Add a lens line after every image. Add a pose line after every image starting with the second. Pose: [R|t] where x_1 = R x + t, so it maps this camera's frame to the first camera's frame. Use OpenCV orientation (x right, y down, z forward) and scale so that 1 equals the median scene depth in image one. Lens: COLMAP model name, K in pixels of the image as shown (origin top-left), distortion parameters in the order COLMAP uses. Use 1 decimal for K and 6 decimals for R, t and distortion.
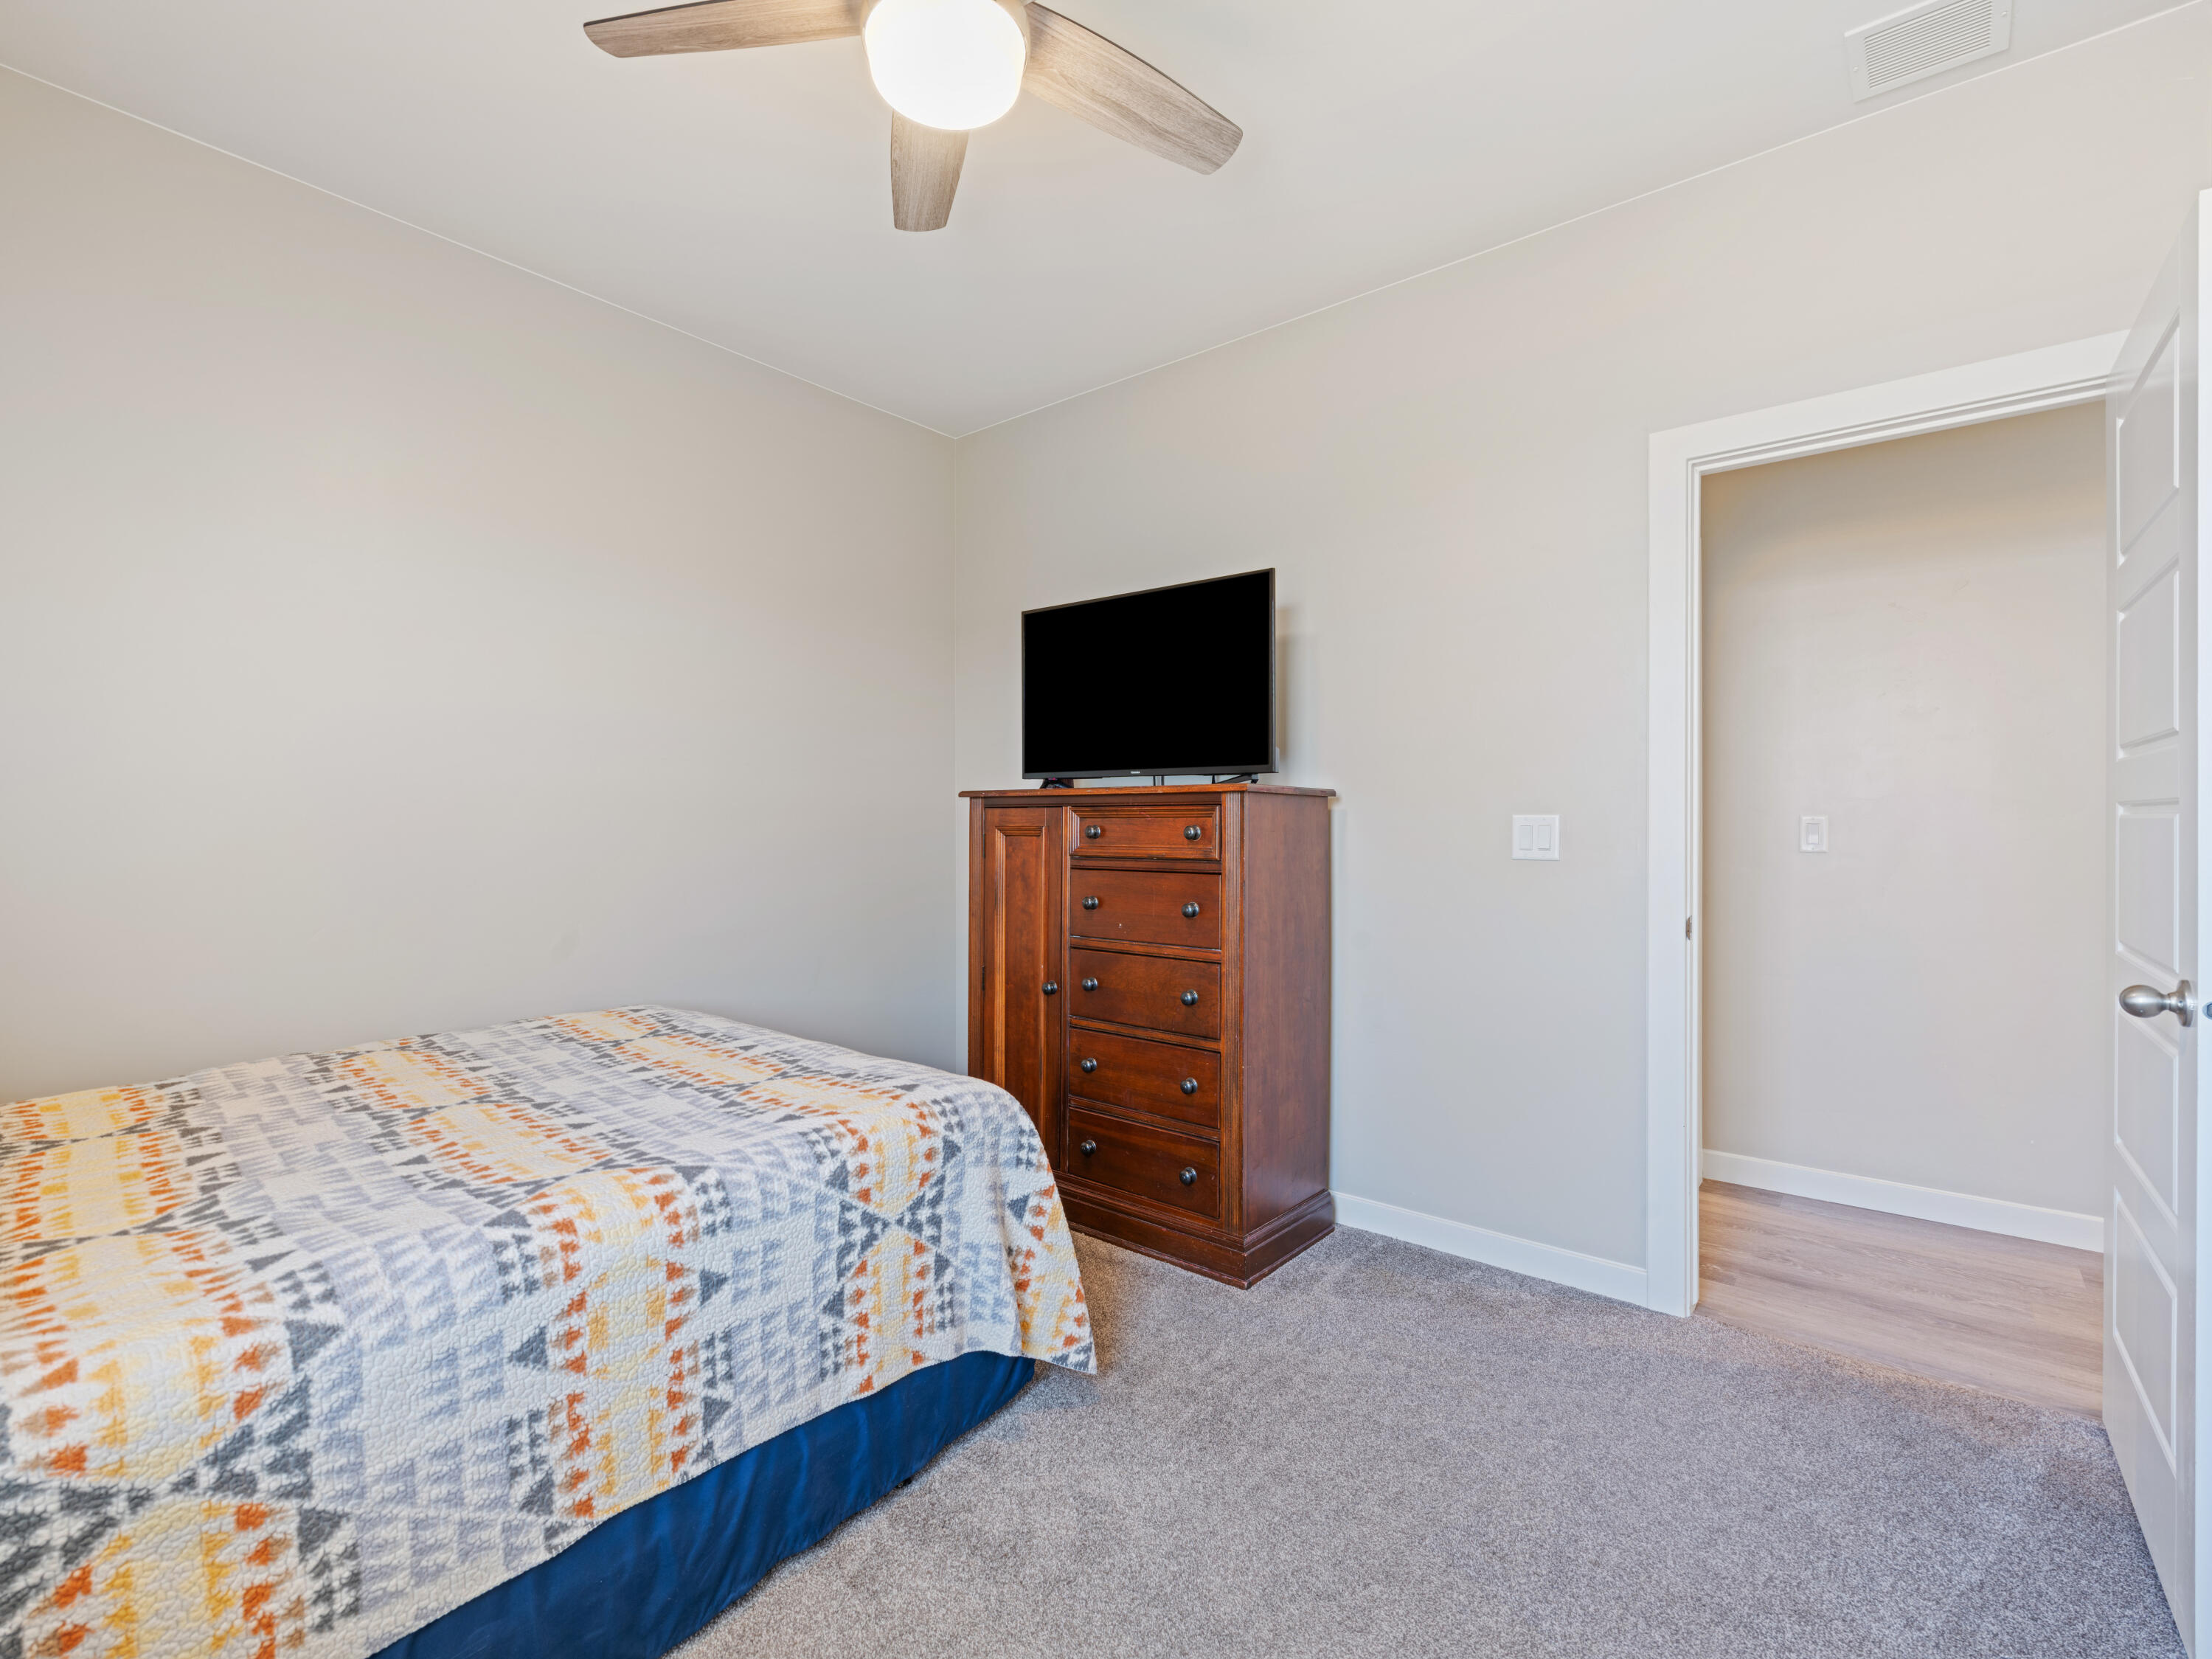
lens RADIAL K [[1016.5, 0, 1101.8], [0, 1016.5, 817.1], [0, 0, 1]] dist [-0.002949, -0.000182]
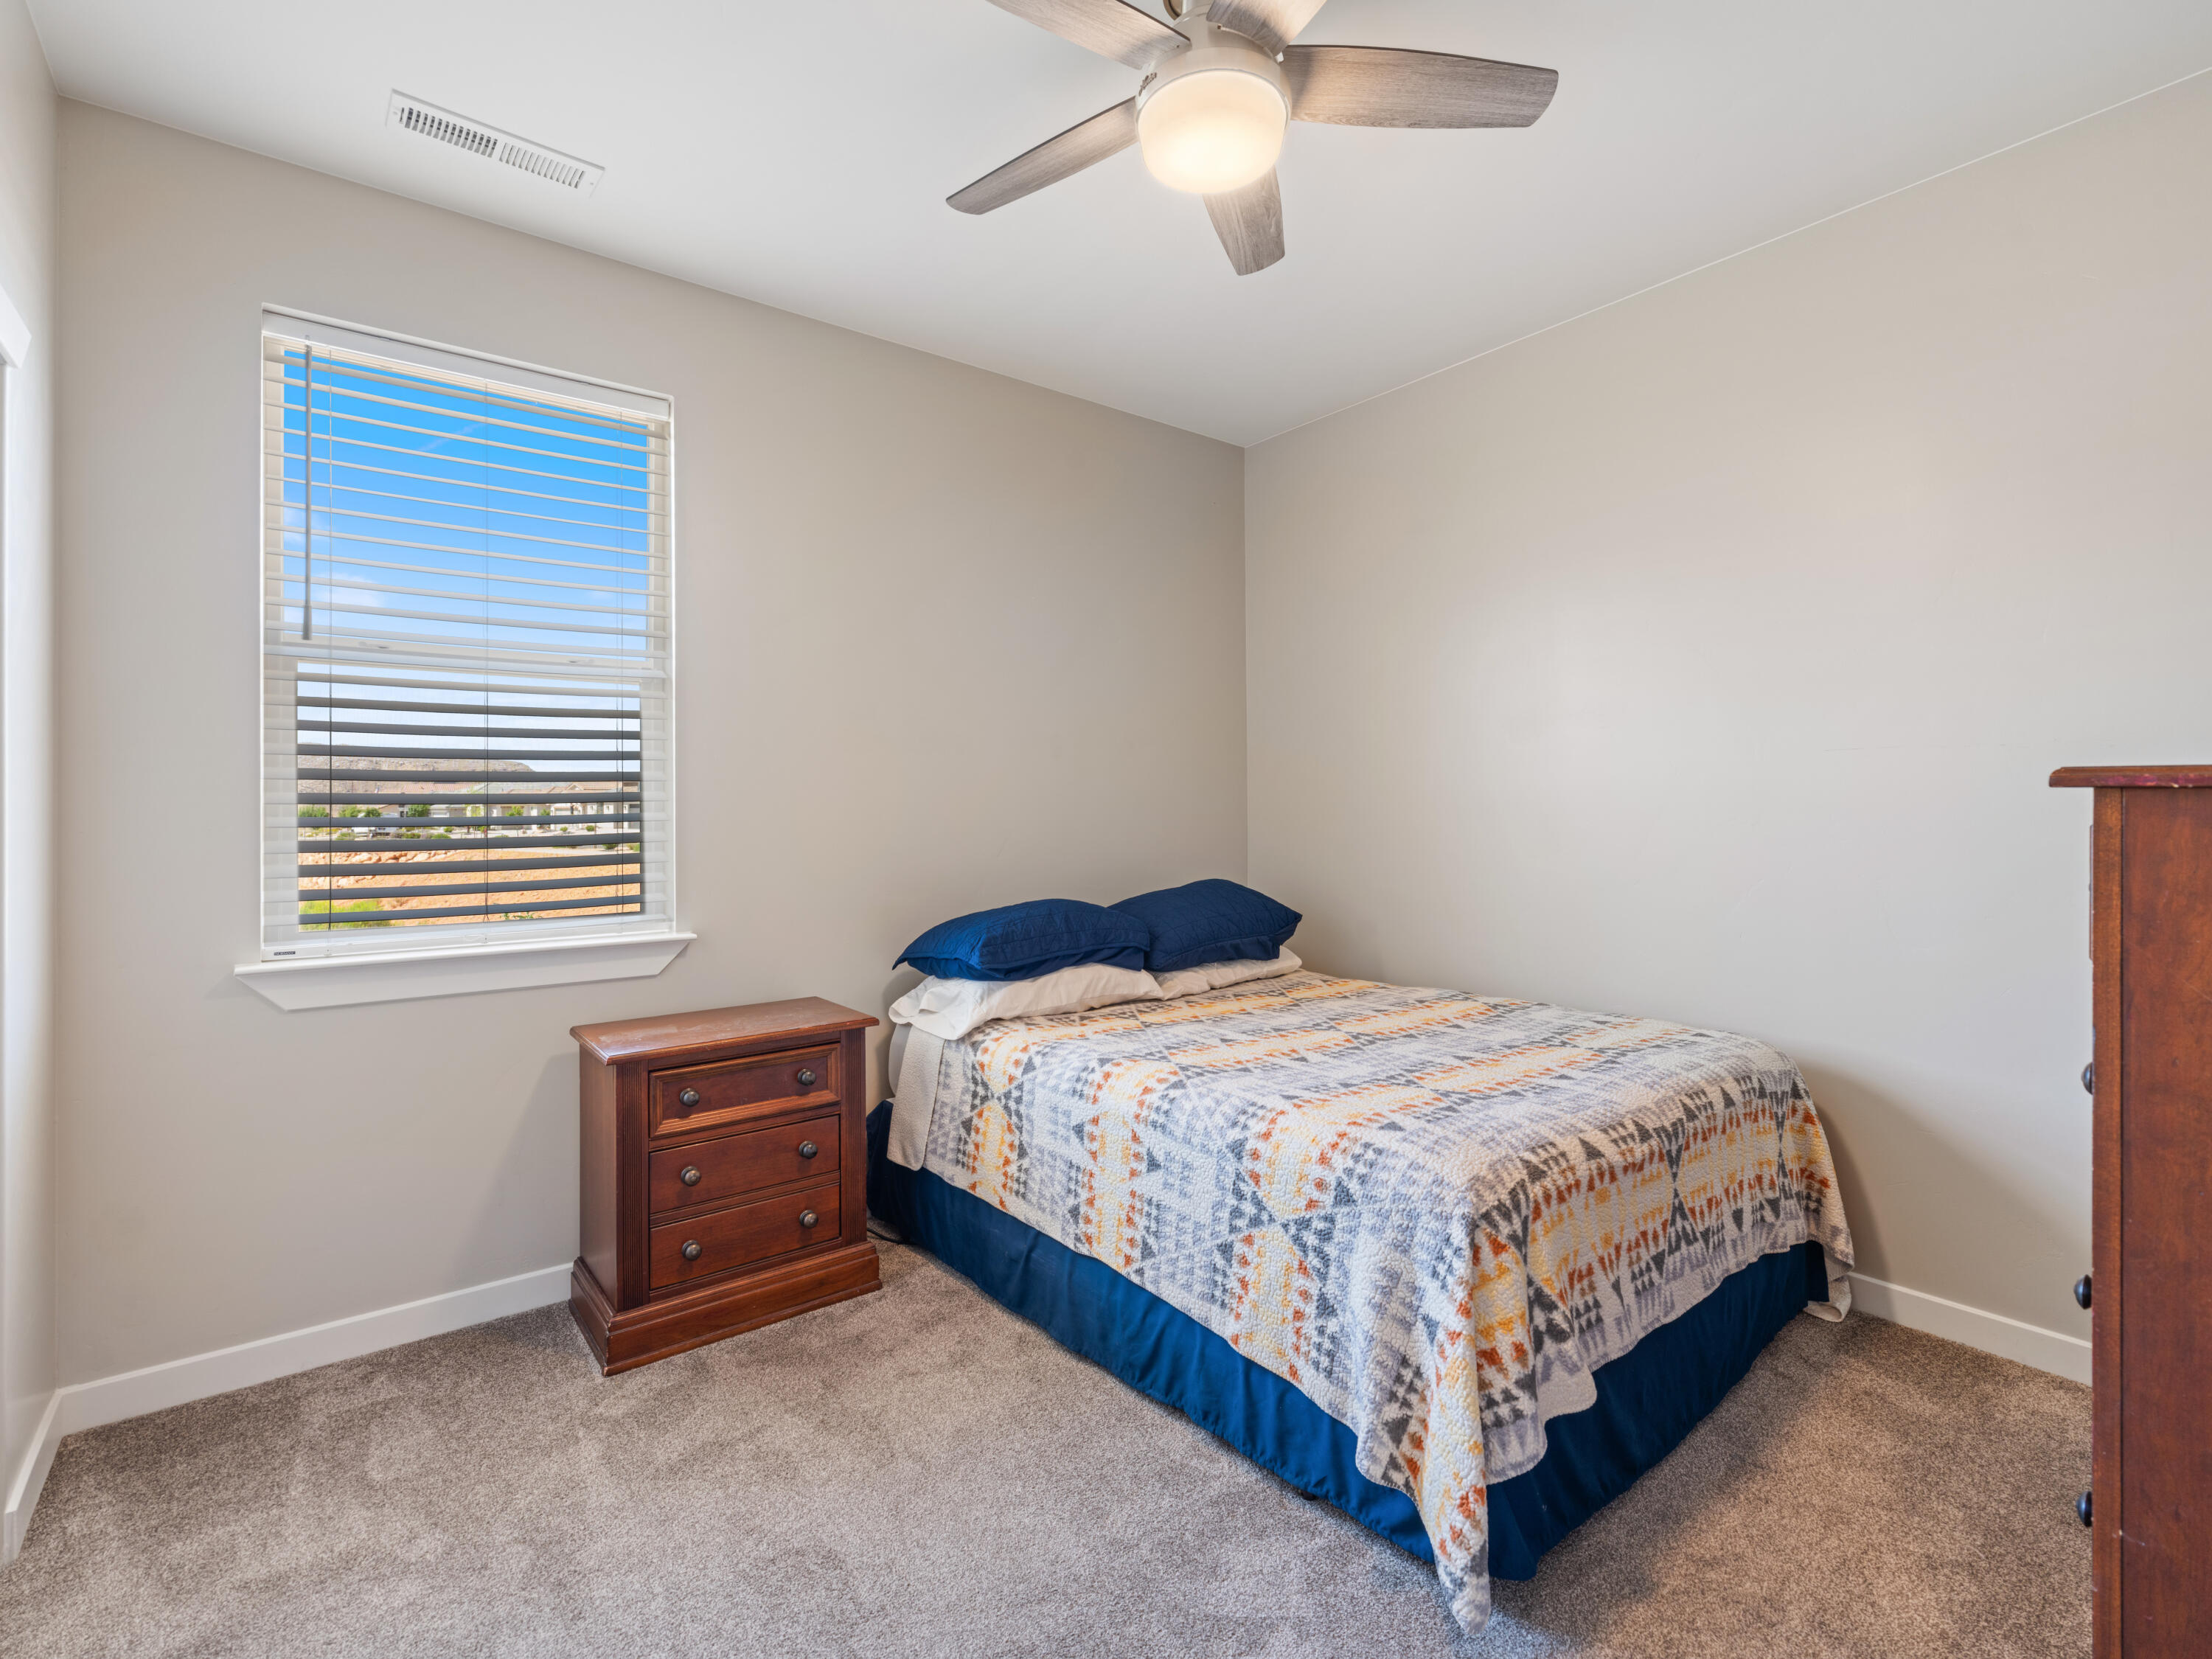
lens RADIAL K [[1016.5, 0, 1102.4], [0, 1016.5, 827.0], [0, 0, 1]] dist [-0.002949, -0.000182]
pose [[-0.234014, 0.005238, -0.972219, 0.965487], [-0.000084, 0.999985, 0.005408, -0.014600], [0.972233, 0.001347, -0.234010, 1.212778]]
